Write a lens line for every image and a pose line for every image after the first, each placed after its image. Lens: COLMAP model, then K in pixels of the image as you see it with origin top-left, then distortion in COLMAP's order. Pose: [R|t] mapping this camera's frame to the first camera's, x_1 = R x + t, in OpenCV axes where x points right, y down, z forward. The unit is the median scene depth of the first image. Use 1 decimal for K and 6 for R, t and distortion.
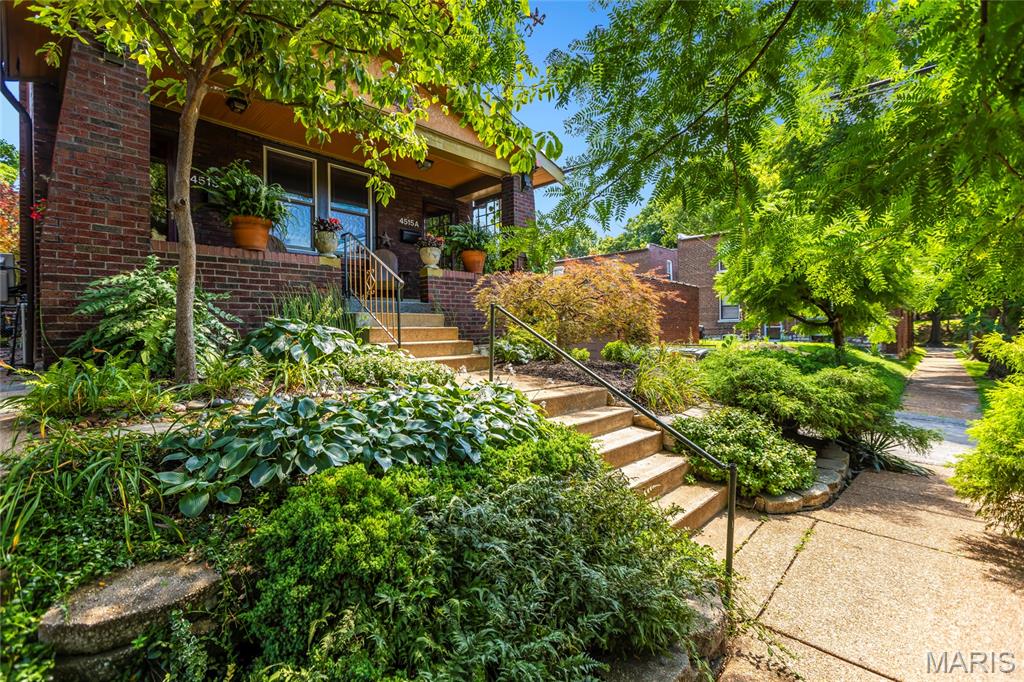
lens RADIAL K [[462.5, 0, 512.7], [0, 462.5, 316.7], [0, 0, 1]] dist [0.001093, 0.000148]
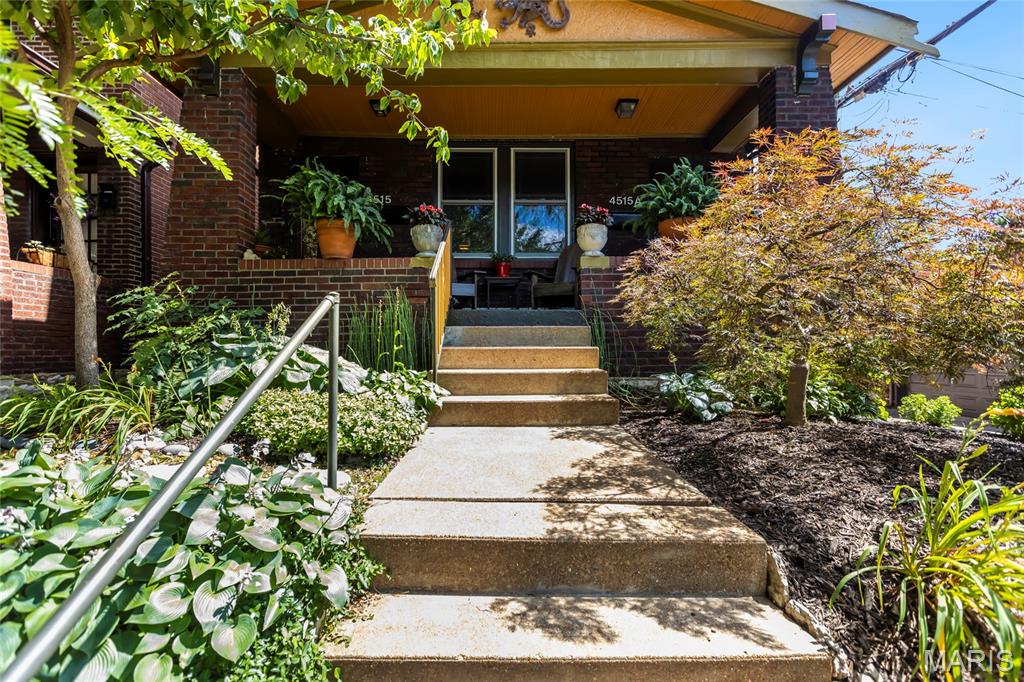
lens RADIAL K [[468.5, 0, 512.0], [0, 468.5, 341.0], [0, 0, 1]] dist [0.004002, 0.000410]
pose [[0.682776, -0.009788, -0.730563, 0.248418], [0.016167, 0.999868, 0.001713, 0.012207], [0.730449, -0.012981, 0.682844, 0.504313]]
